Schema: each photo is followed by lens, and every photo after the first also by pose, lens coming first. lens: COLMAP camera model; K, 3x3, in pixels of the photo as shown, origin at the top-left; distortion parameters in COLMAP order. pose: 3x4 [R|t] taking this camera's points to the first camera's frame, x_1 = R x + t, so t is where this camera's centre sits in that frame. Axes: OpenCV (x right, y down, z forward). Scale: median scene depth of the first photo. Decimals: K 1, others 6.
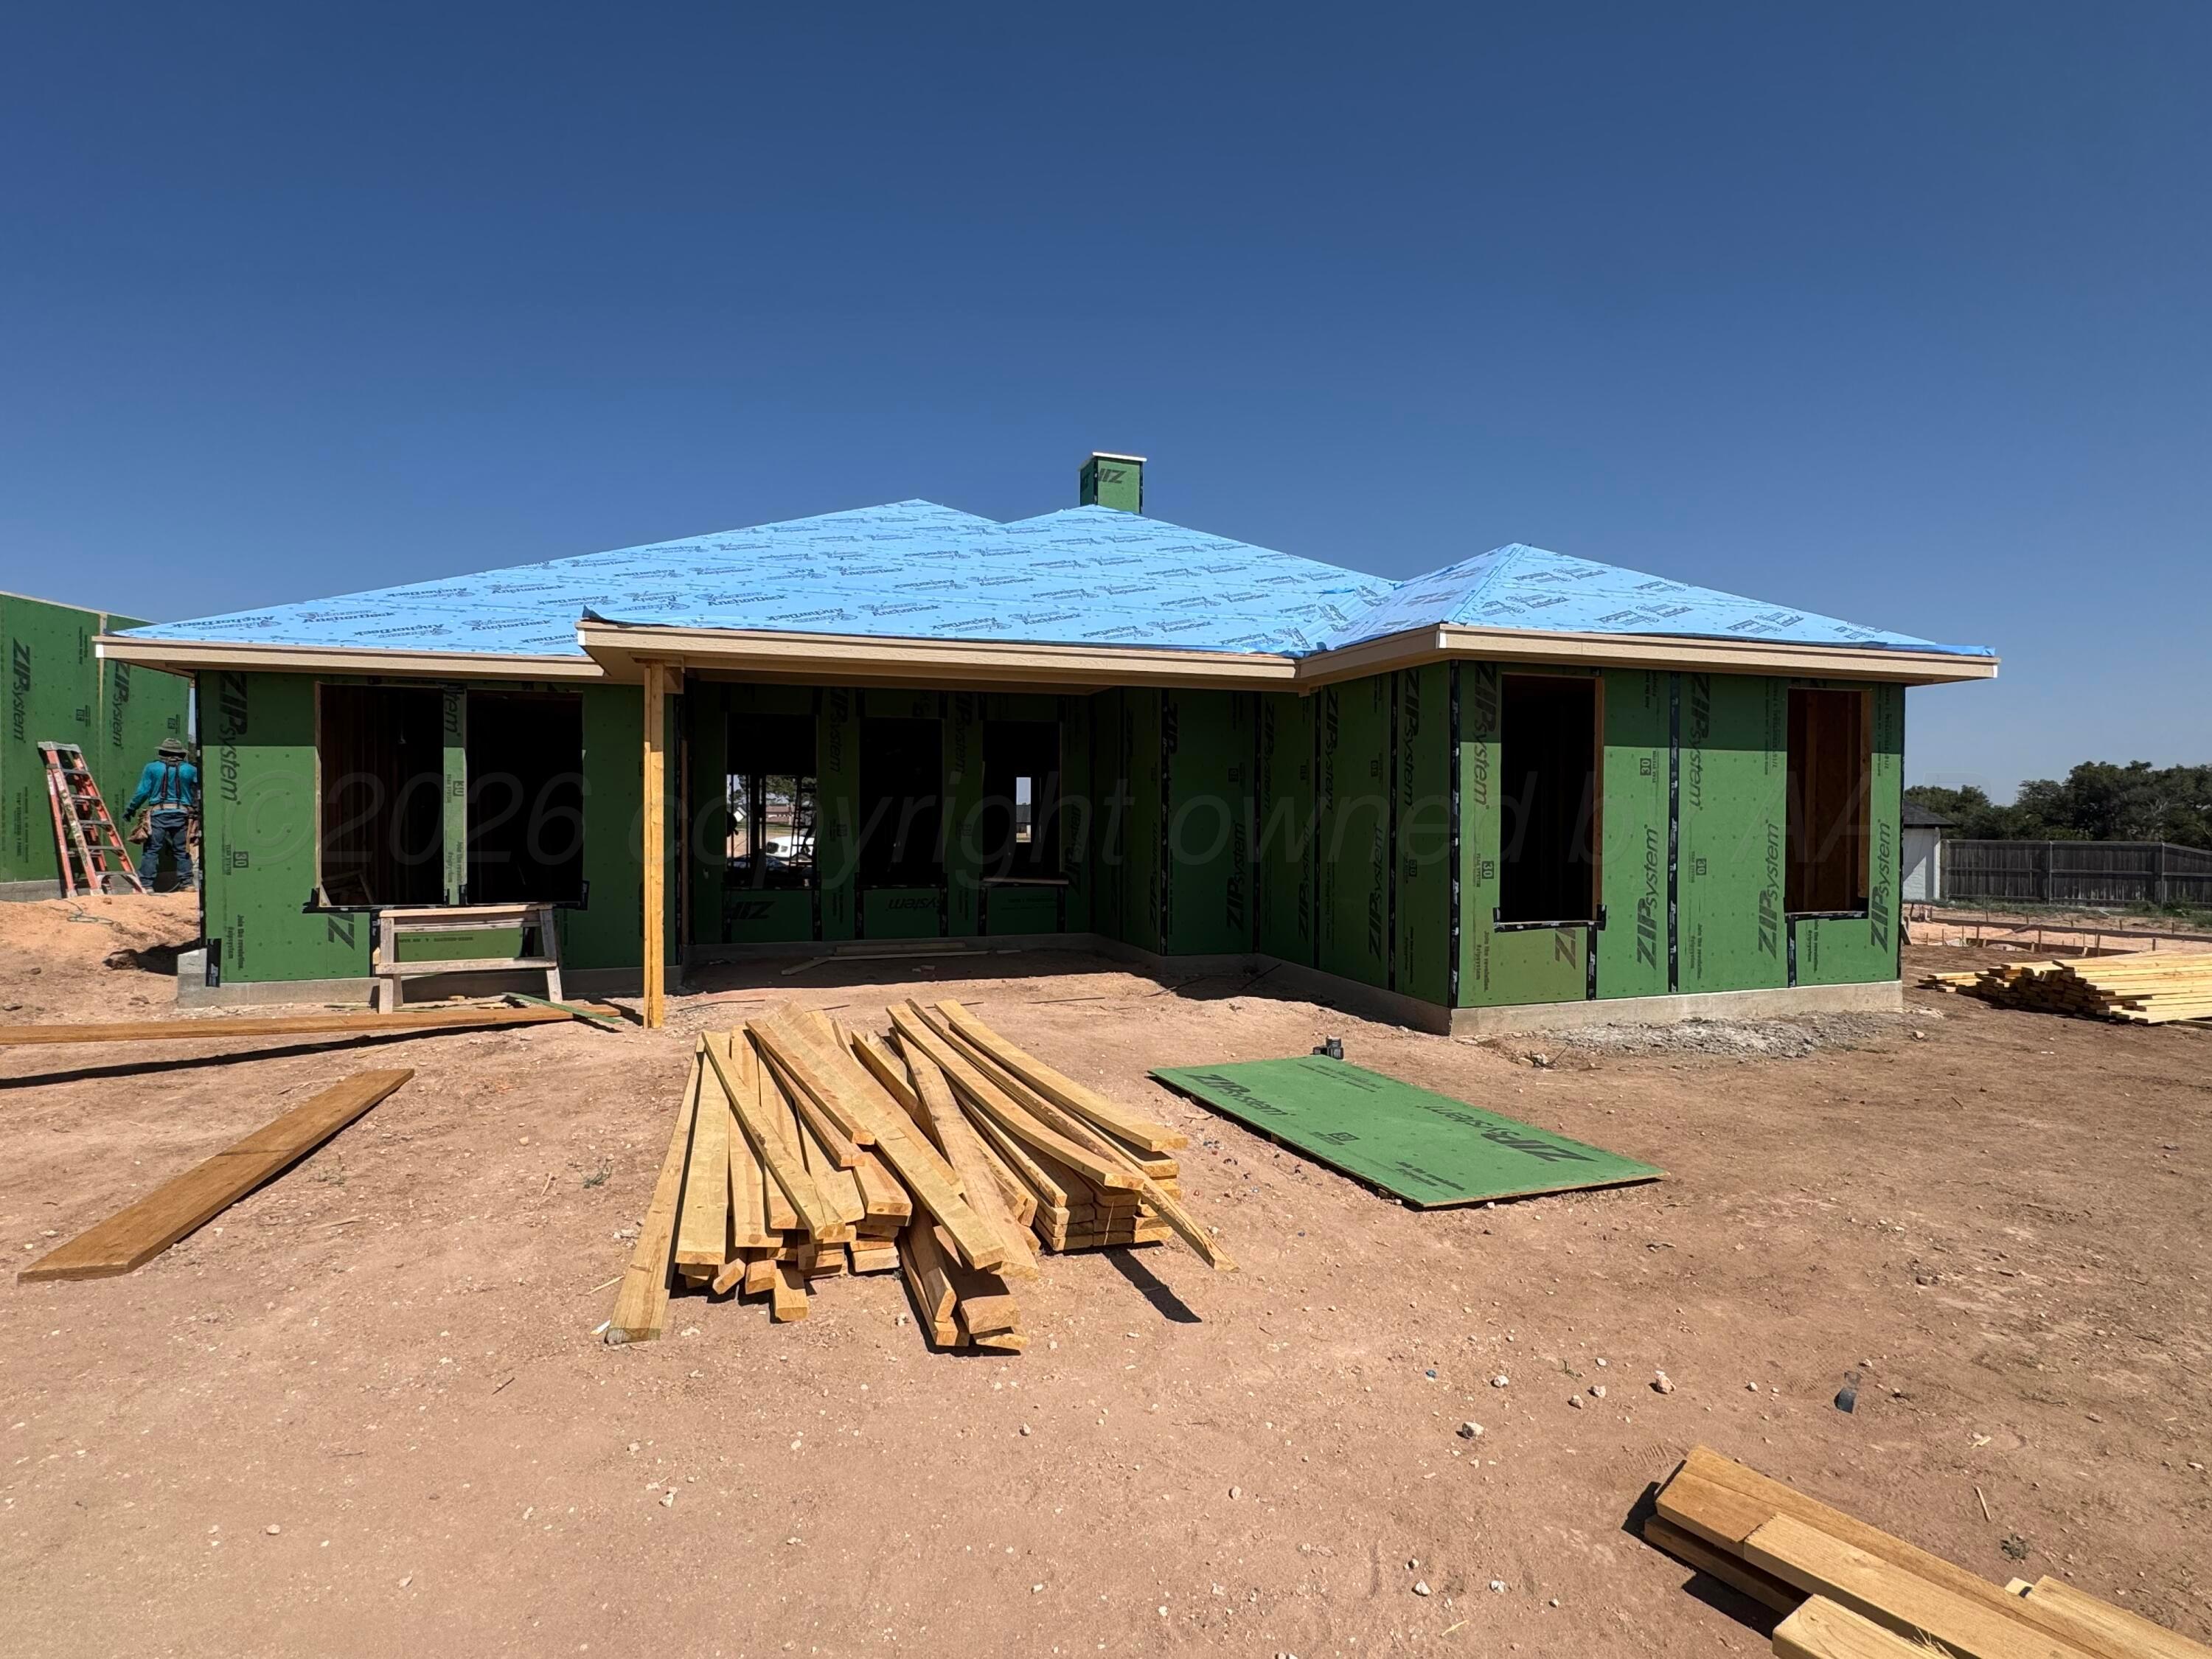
lens RADIAL K [[1110.1, 0, 1106.0], [0, 1110.1, 829.5], [0, 0, 1]] dist [-0.002781, -0.000339]
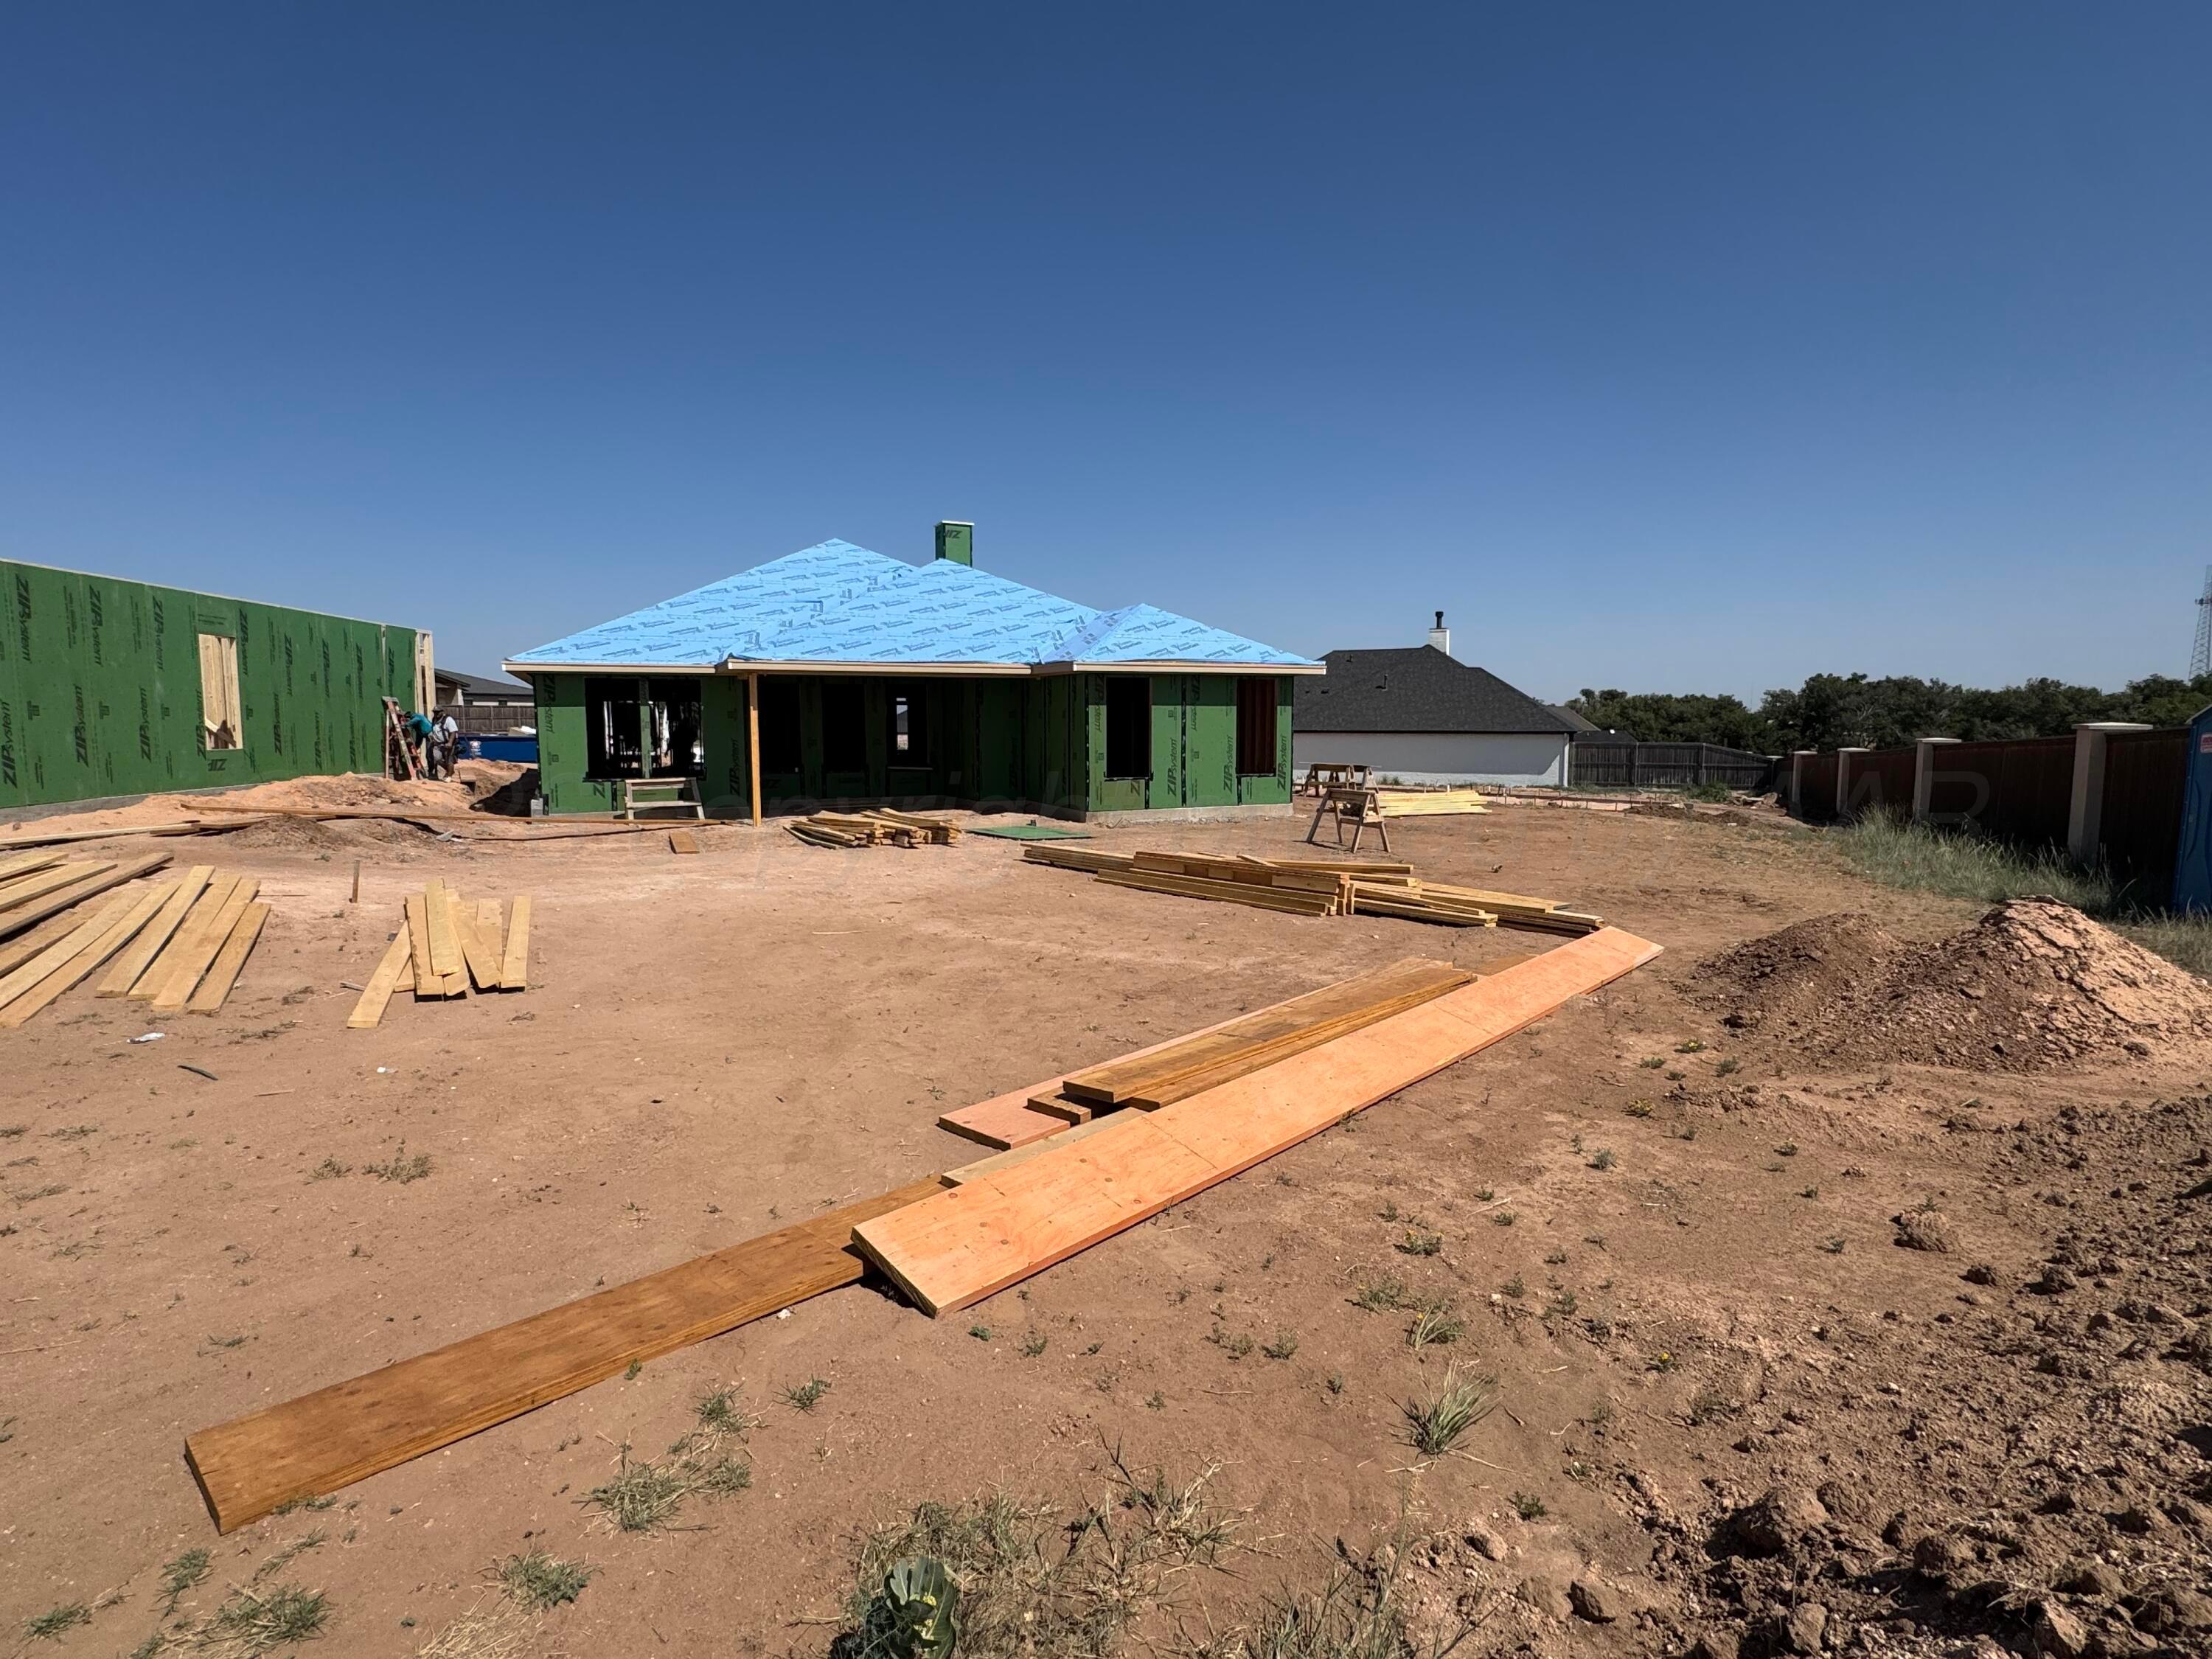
lens RADIAL K [[1110.1, 0, 1106.0], [0, 1110.1, 829.5], [0, 0, 1]] dist [-0.002781, -0.000339]
pose [[0.993181, -0.017329, 0.115284, 0.057538], [0.007758, 0.996523, 0.082961, -0.006122], [-0.116321, -0.081501, 0.989862, -1.329579]]
